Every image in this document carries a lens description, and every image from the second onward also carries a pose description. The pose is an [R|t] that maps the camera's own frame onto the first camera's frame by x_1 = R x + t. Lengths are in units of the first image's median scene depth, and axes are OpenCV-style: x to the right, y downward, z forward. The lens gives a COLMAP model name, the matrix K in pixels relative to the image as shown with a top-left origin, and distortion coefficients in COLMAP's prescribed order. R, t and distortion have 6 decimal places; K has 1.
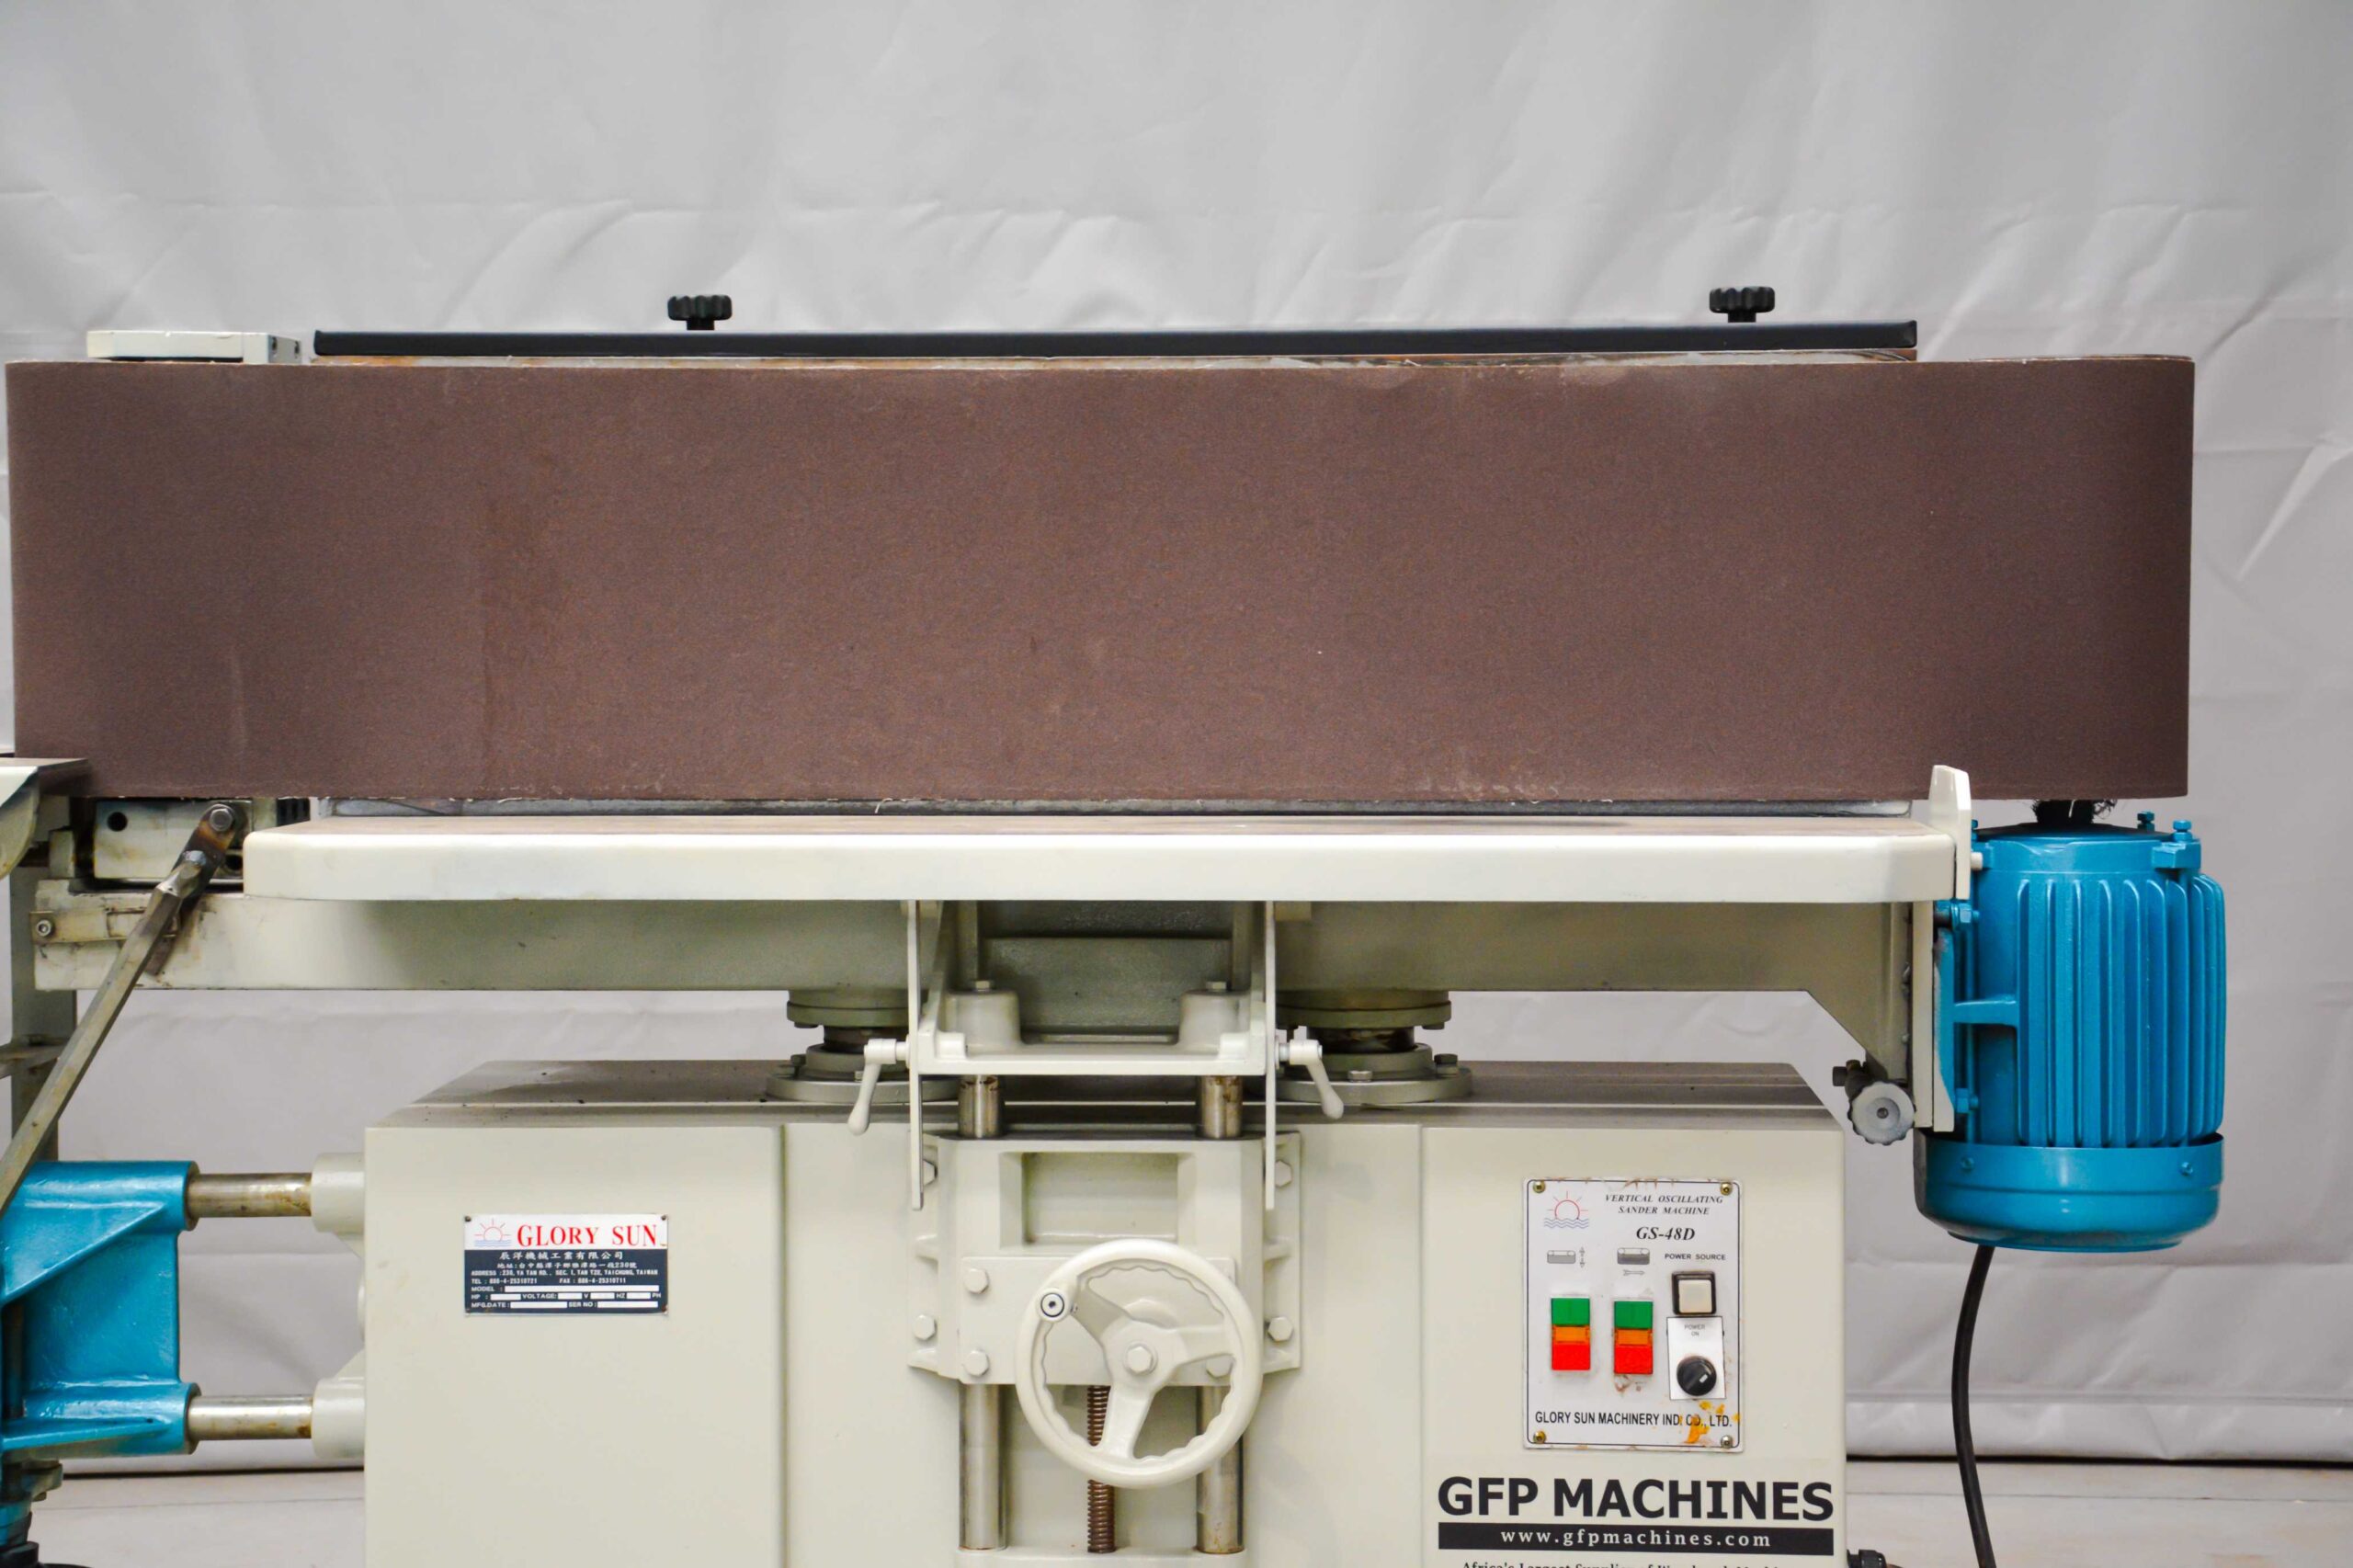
lens RADIAL K [[4519.5, 0, 1178.7], [0, 4519.5, 851.7], [0, 0, 1]] dist [0.352907, 0.364362]
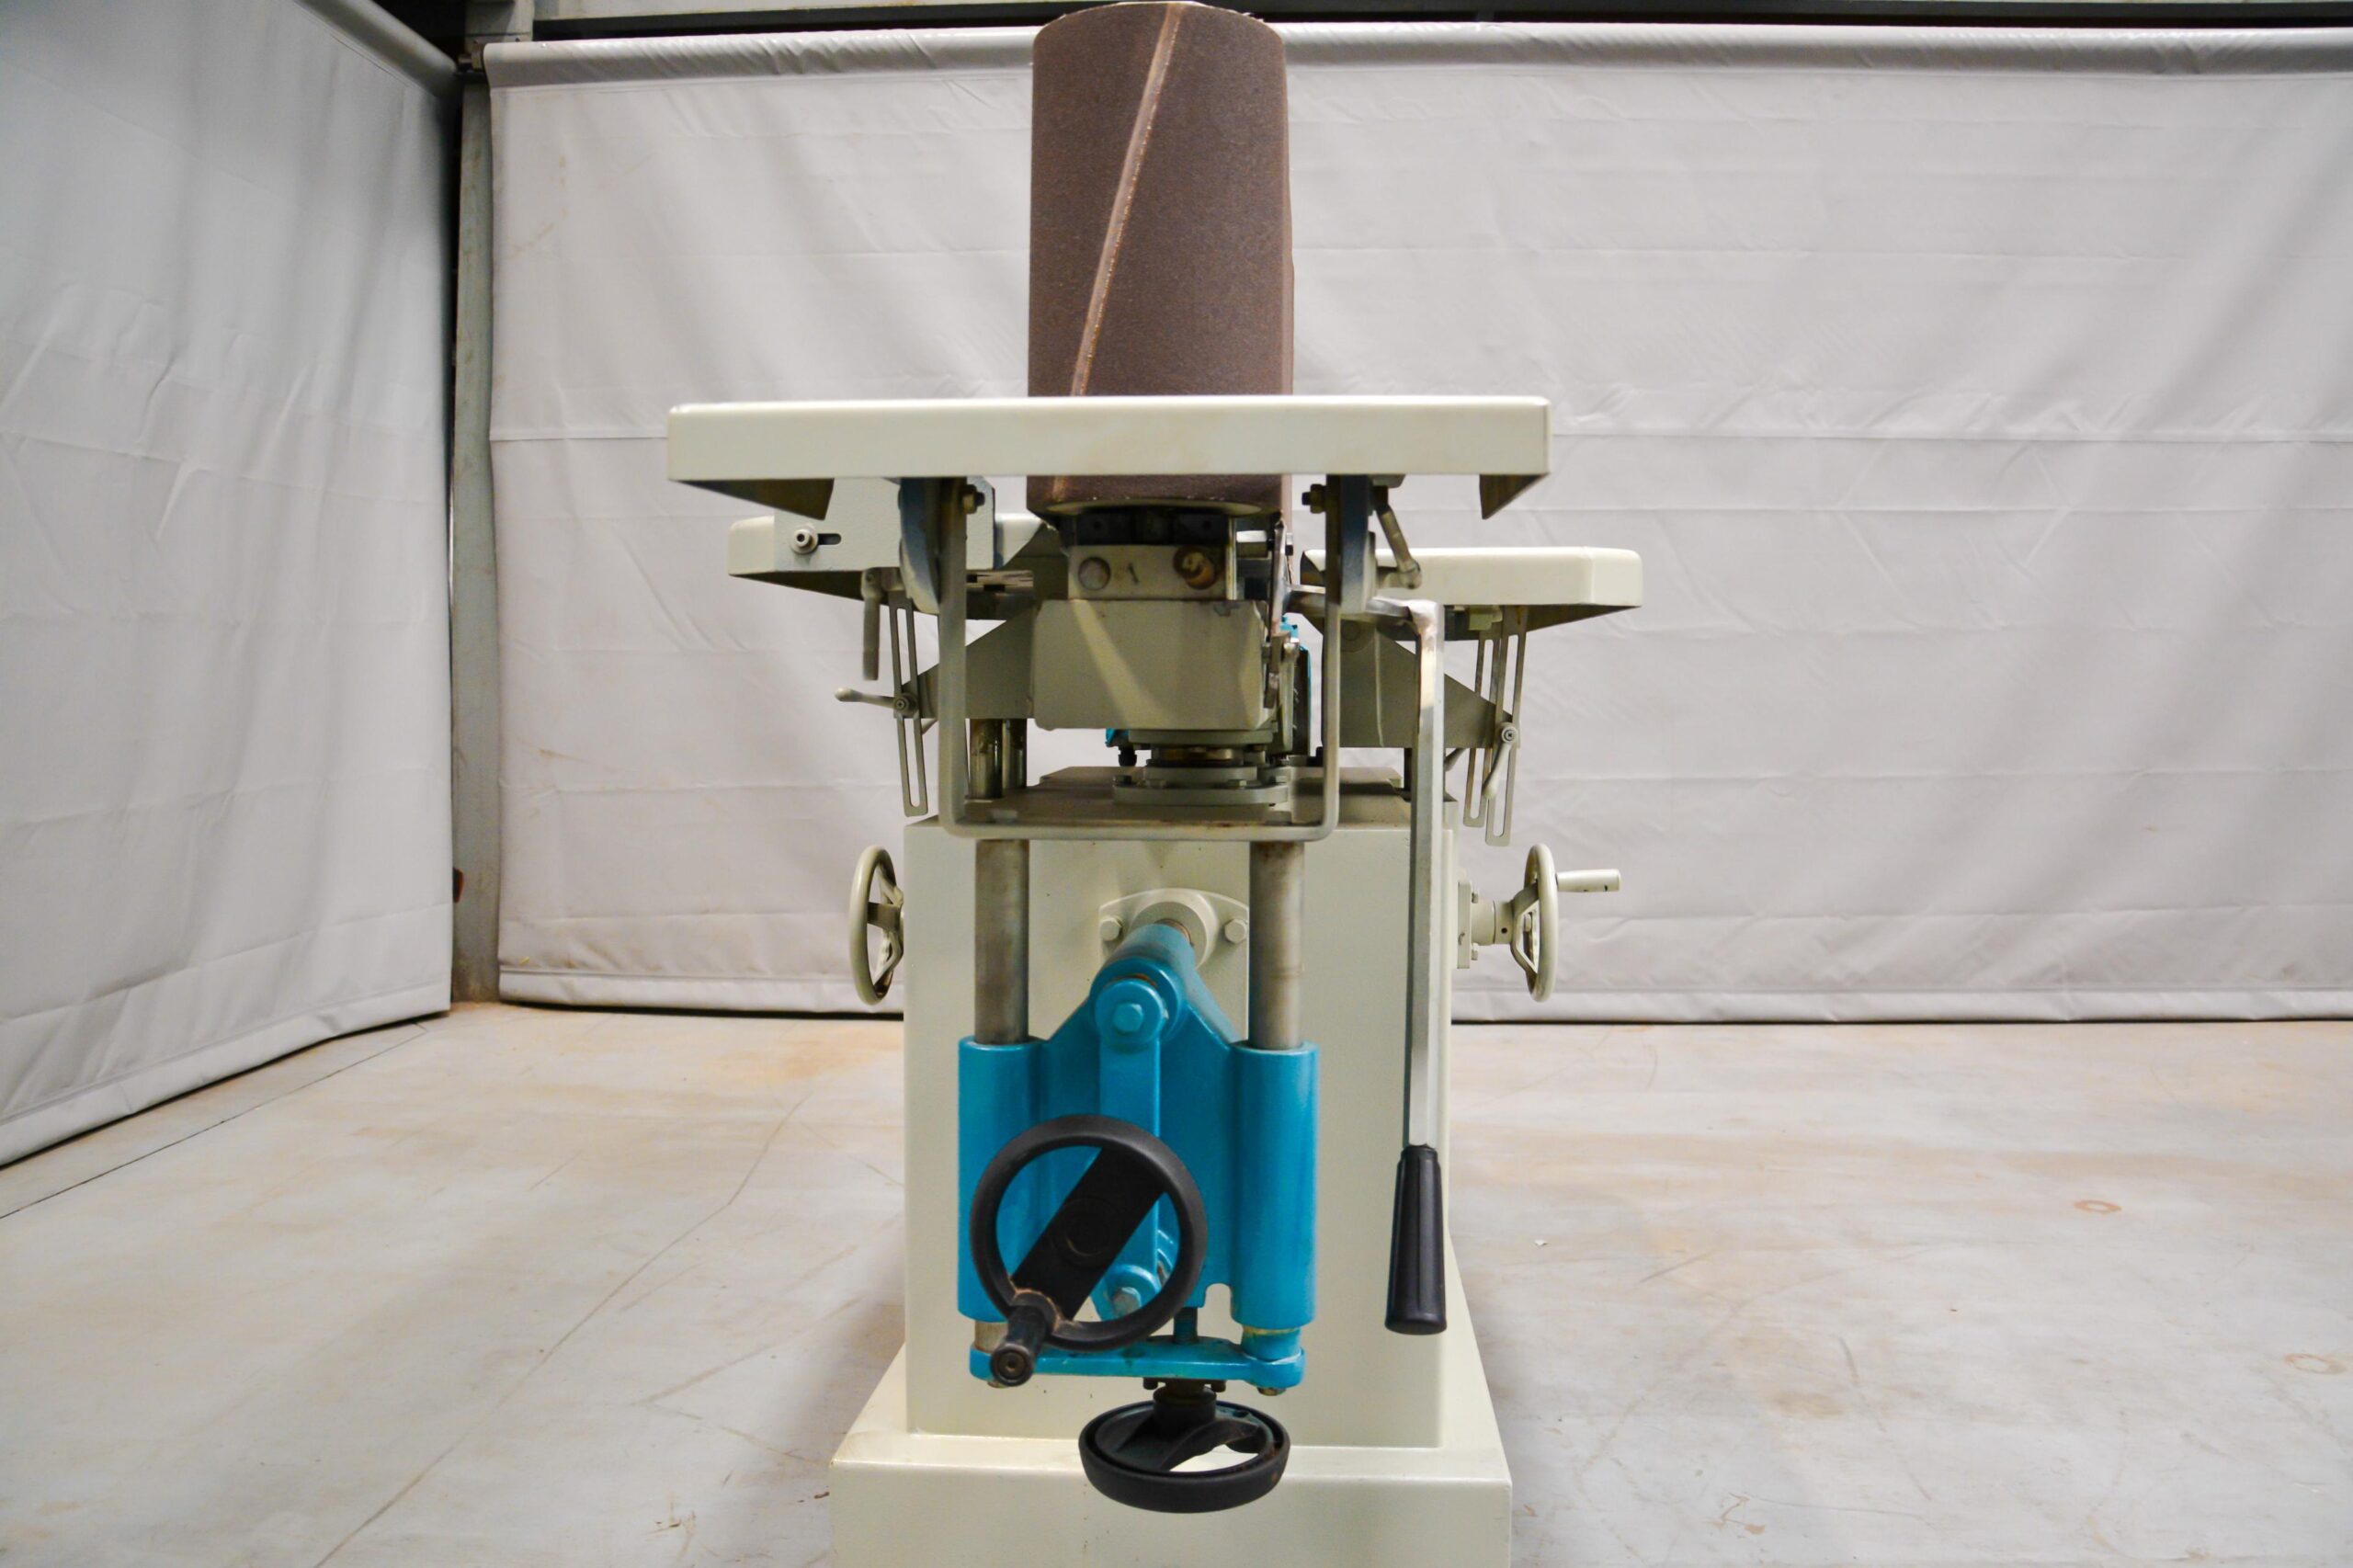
lens RADIAL K [[1885.7, 0, 1192.1], [0, 1885.7, 658.6], [0, 0, 1]] dist [-0.133785, 0.074383]
pose [[0.008531, 0.013788, 0.999869, -0.629491], [0.065135, 0.997774, -0.014315, 0.021420], [-0.997840, 0.065248, 0.007613, 1.054918]]
